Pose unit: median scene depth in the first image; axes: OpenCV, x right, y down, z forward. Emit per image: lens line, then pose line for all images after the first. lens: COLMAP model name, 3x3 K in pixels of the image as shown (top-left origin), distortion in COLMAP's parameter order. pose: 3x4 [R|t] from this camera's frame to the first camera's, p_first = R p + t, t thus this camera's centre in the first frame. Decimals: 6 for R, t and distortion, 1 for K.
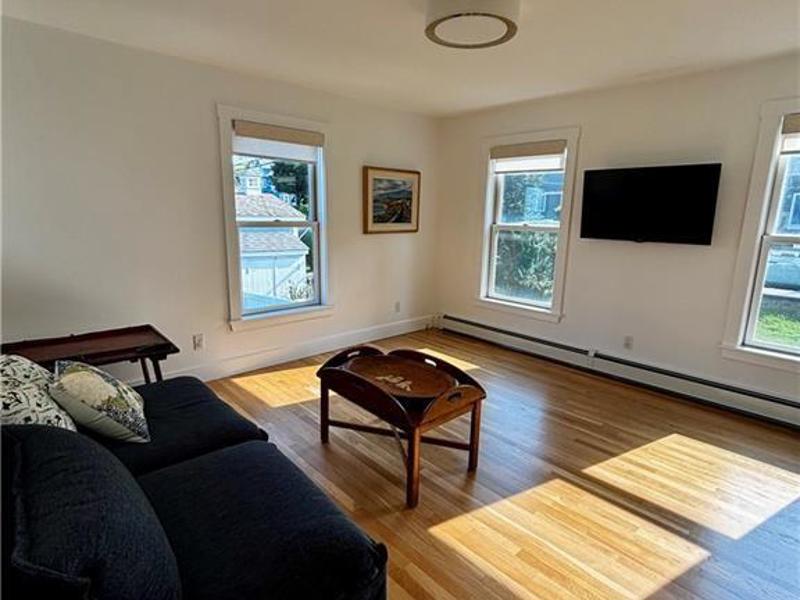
lens RADIAL K [[431.4, 0, 401.2], [0, 431.4, 301.2], [0, 0, 1]] dist [0.004729, -0.012373]
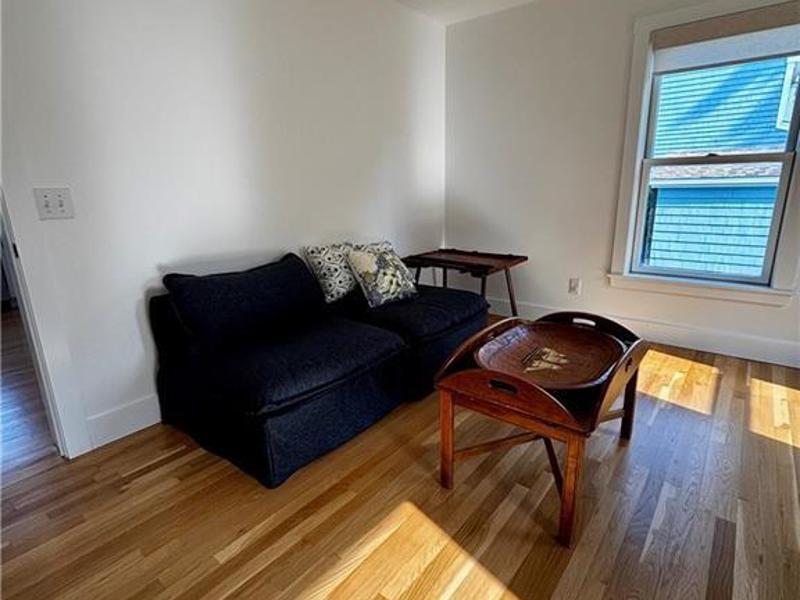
lens RADIAL K [[431.4, 0, 400.8], [0, 431.4, 297.6], [0, 0, 1]] dist [0.004729, -0.012373]
pose [[0.133249, 0.224599, -0.965298, 0.606598], [-0.176730, 0.963757, 0.199845, -0.011256], [0.975198, 0.143968, 0.168113, 0.617785]]
